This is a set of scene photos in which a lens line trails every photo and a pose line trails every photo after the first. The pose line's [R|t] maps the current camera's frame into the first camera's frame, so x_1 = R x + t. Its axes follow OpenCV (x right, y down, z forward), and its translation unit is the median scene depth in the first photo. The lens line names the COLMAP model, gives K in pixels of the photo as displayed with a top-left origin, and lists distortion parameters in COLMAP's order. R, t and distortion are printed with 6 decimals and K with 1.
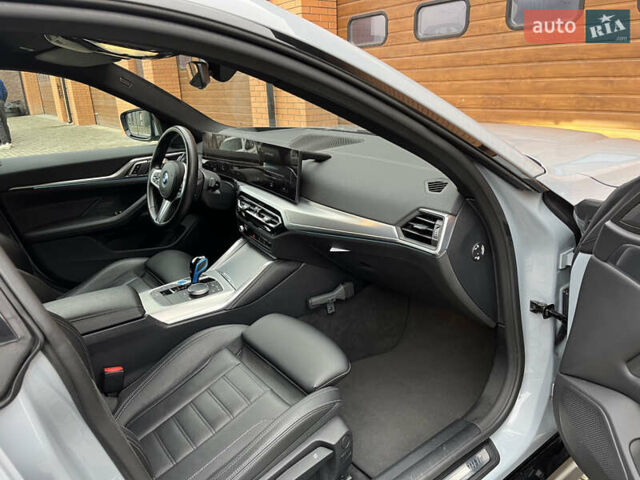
lens RADIAL K [[465.7, 0, 320.0], [0, 465.7, 240.0], [0, 0, 1]] dist [-0.005209, -0.006226]
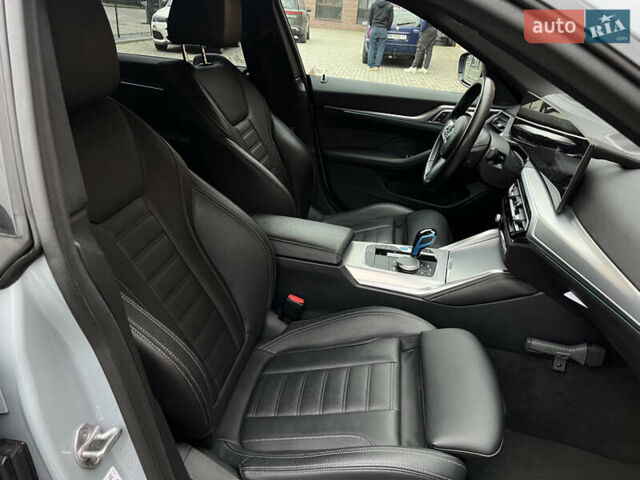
lens RADIAL K [[465.7, 0, 320.0], [0, 465.7, 240.0], [0, 0, 1]] dist [-0.005209, -0.006226]
pose [[0.682110, 0.395253, -0.615225, 0.144543], [-0.328973, 0.917253, 0.224554, -0.074964], [0.653072, 0.049222, 0.755694, 0.207595]]
